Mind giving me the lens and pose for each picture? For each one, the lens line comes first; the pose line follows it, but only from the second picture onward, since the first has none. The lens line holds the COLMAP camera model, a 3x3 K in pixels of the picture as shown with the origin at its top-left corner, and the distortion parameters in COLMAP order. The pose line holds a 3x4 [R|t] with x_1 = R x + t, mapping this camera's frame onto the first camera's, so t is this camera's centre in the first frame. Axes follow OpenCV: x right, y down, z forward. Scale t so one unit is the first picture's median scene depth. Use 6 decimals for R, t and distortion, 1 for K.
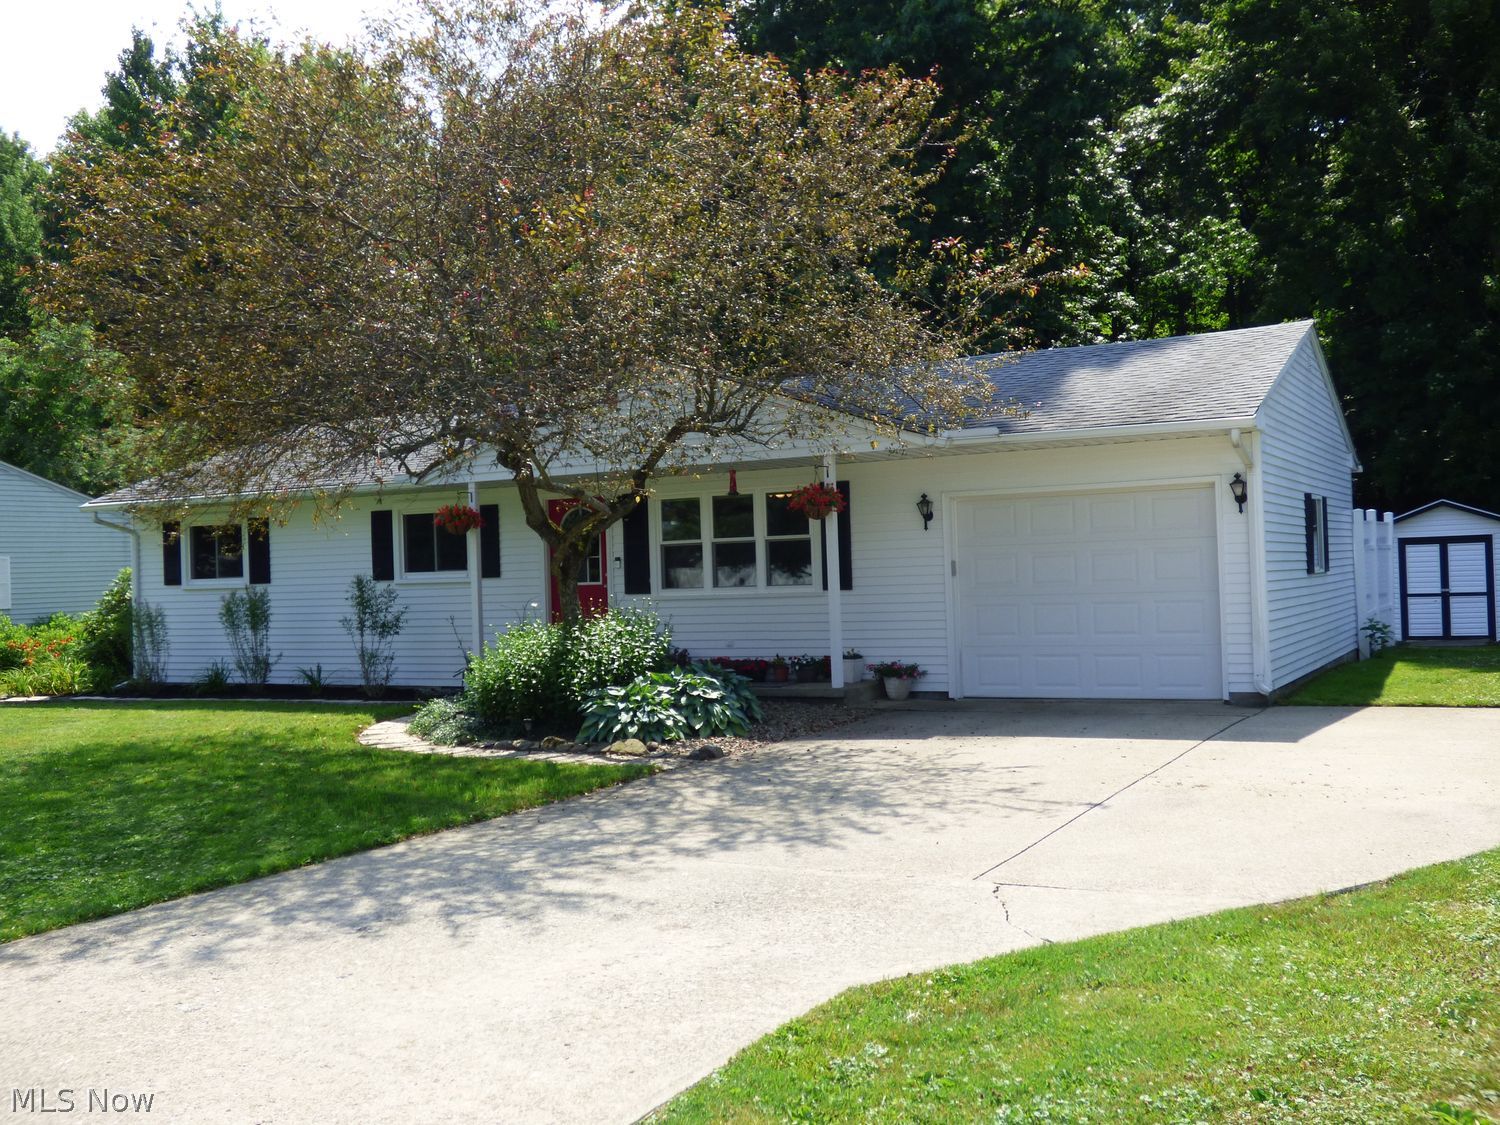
lens RADIAL K [[1467.9, 0, 749.6], [0, 1467.9, 560.1], [0, 0, 1]] dist [-0.003081, 0.000000]
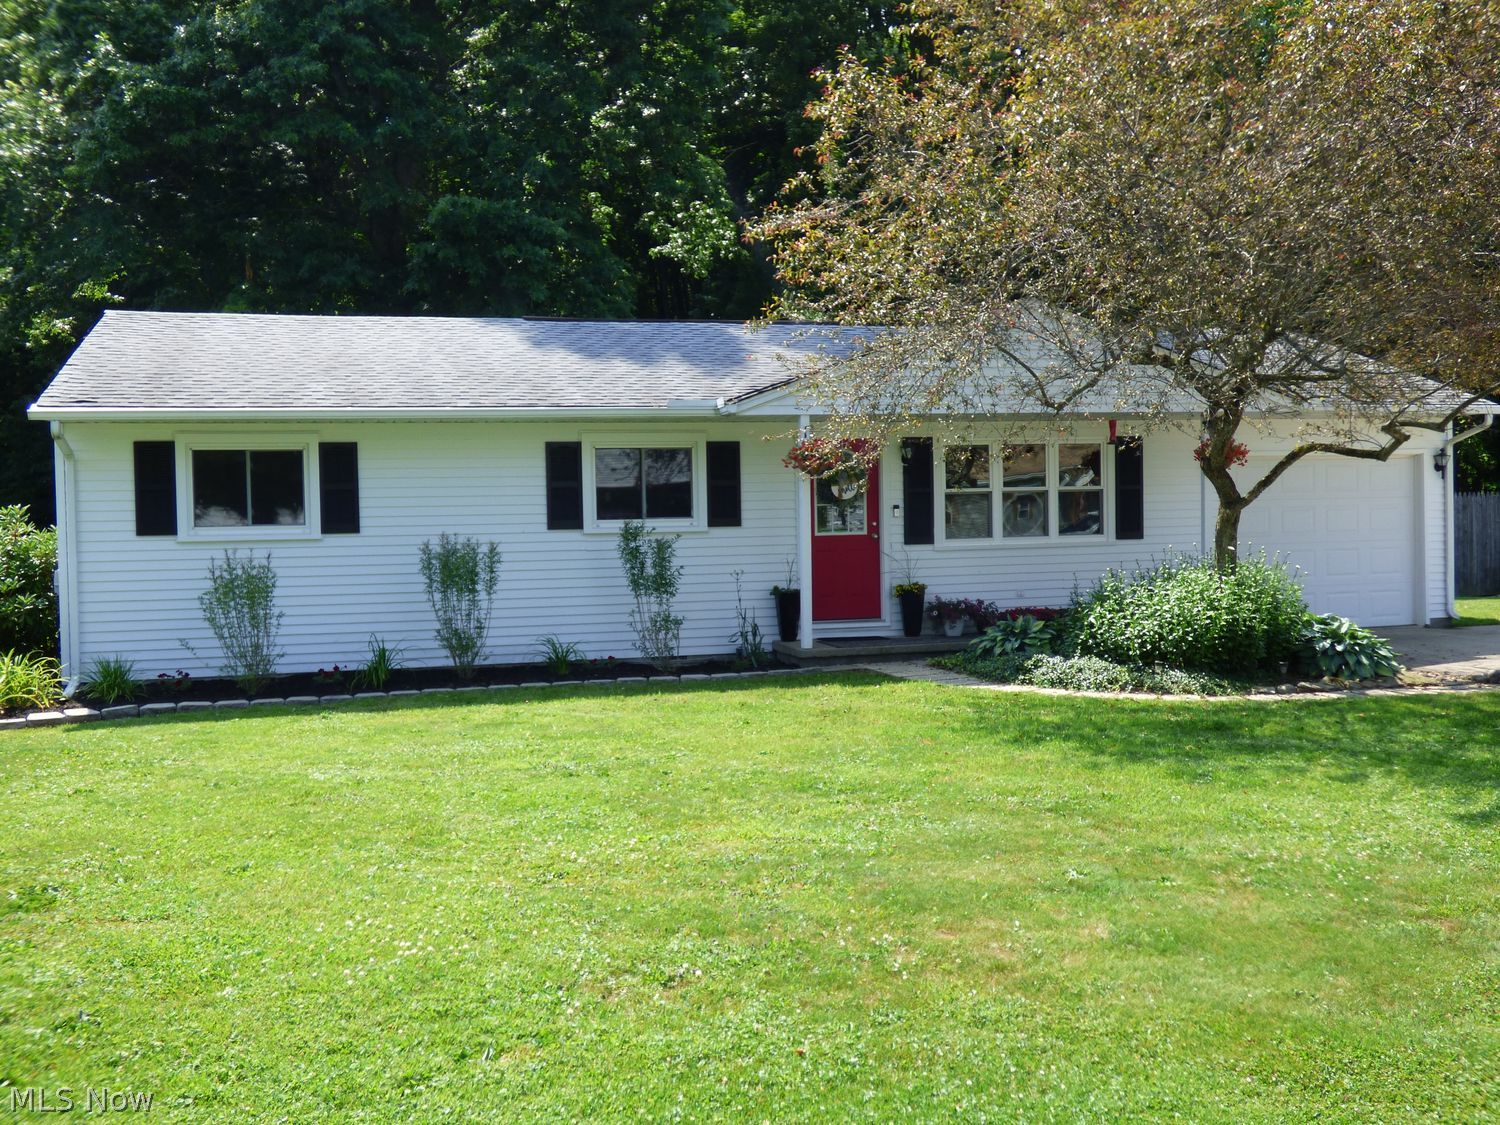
lens RADIAL K [[1467.9, 0, 754.4], [0, 1467.9, 560.8], [0, 0, 1]] dist [-0.003081, 0.000000]
pose [[0.729737, -0.005583, 0.683706, -0.792233], [-0.007137, 0.999850, 0.015782, 0.019507], [-0.683691, -0.016396, 0.729587, 0.382334]]
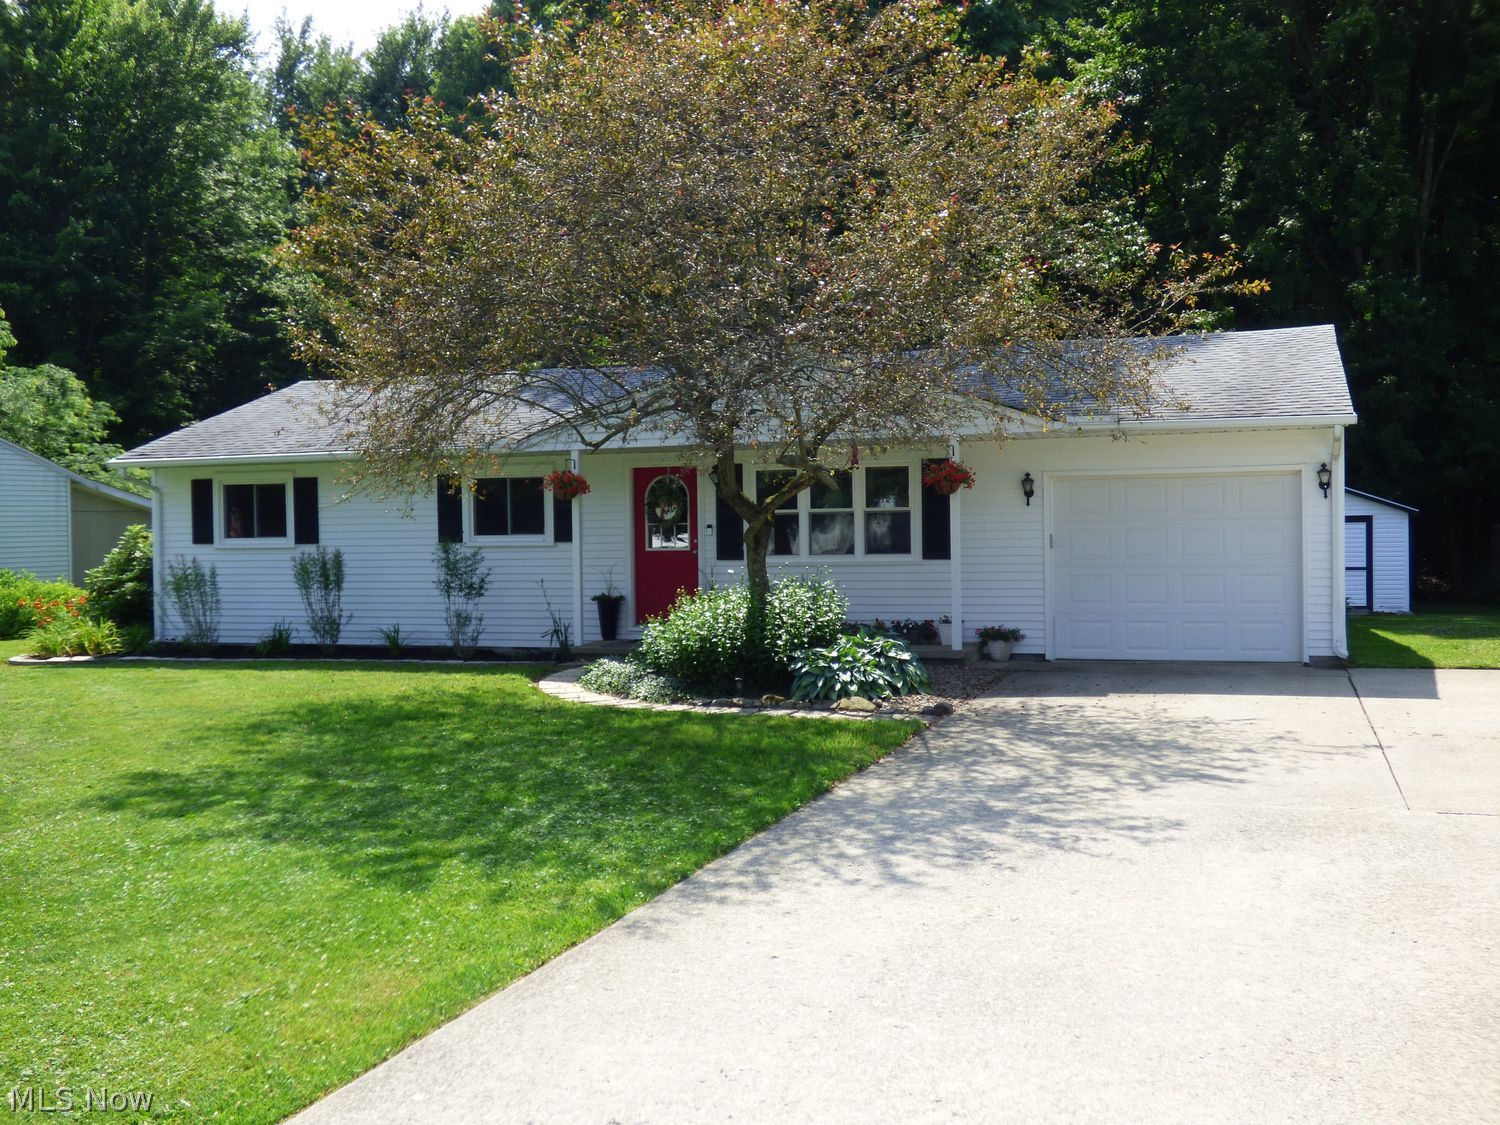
lens RADIAL K [[1467.9, 0, 749.4], [0, 1467.9, 562.4], [0, 0, 1]] dist [-0.003081, 0.000000]
pose [[0.986265, 0.013653, 0.164605, -0.233998], [-0.018086, 0.999512, 0.025466, -0.002385], [-0.164177, -0.028093, 0.986031, -0.037270]]
